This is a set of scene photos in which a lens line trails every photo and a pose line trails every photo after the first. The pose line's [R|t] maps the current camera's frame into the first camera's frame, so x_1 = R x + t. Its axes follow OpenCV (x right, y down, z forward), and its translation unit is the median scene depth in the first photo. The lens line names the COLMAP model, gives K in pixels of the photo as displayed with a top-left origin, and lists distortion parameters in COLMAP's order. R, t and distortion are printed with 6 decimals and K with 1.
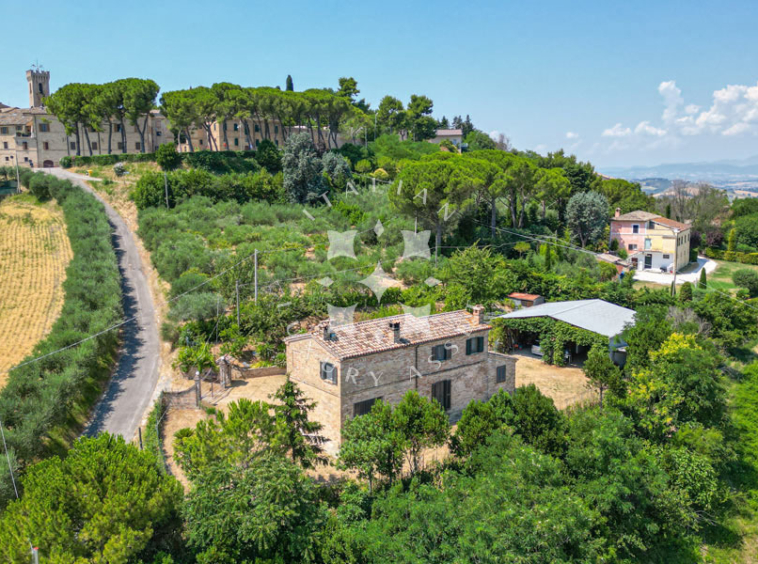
lens RADIAL K [[672.0, 0, 369.5], [0, 672.0, 271.1], [0, 0, 1]] dist [0.091763, -0.125405]
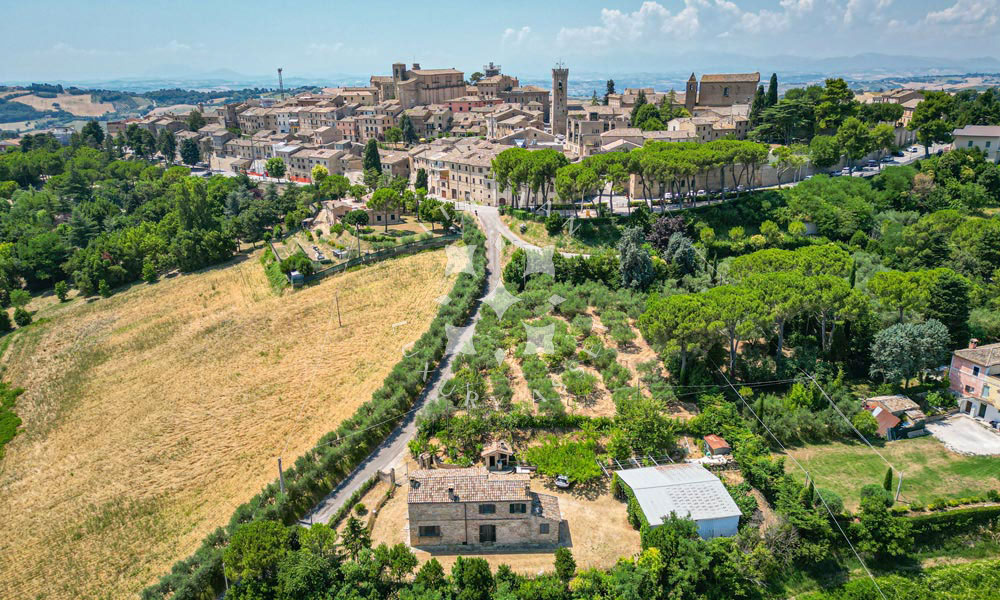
lens RADIAL K [[693.6, 0, 499.2], [0, 693.6, 322.7], [0, 0, 1]] dist [0.070778, -0.060710]
pose [[0.795488, 0.189477, -0.575585, 0.495359], [-0.073599, 0.973036, 0.218597, -0.333250], [0.601484, -0.131529, 0.787983, -0.109496]]
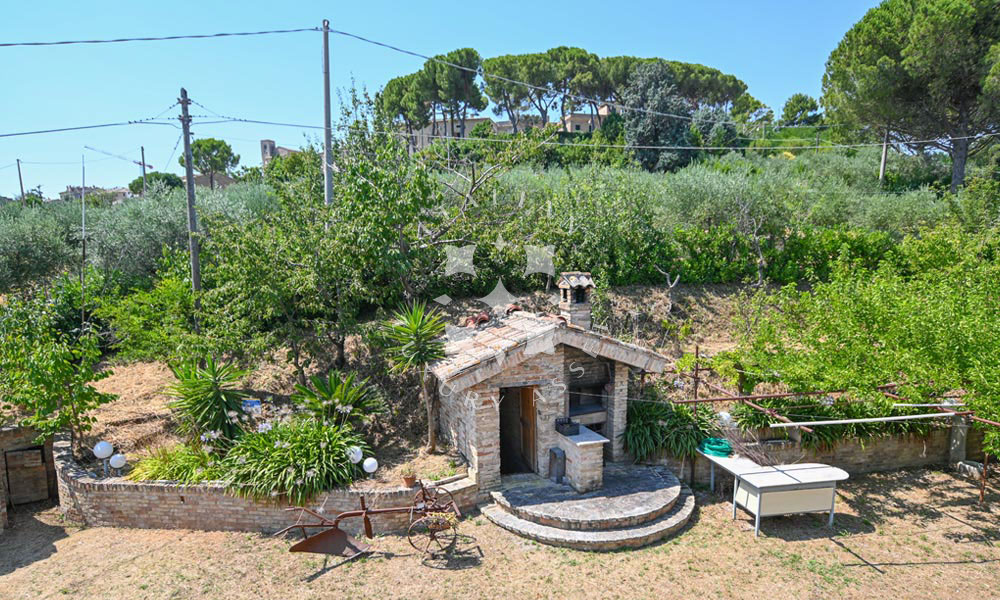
lens RADIAL K [[577.5, 0, 500.0], [0, 577.5, 300.0], [0, 0, 1]] dist [-0.001498, -0.036809]
pose [[0.908785, 0.023815, -0.416584, -0.003530], [-0.048814, 0.997582, -0.049461, 0.056490], [0.414399, 0.065284, 0.907751, 0.543585]]
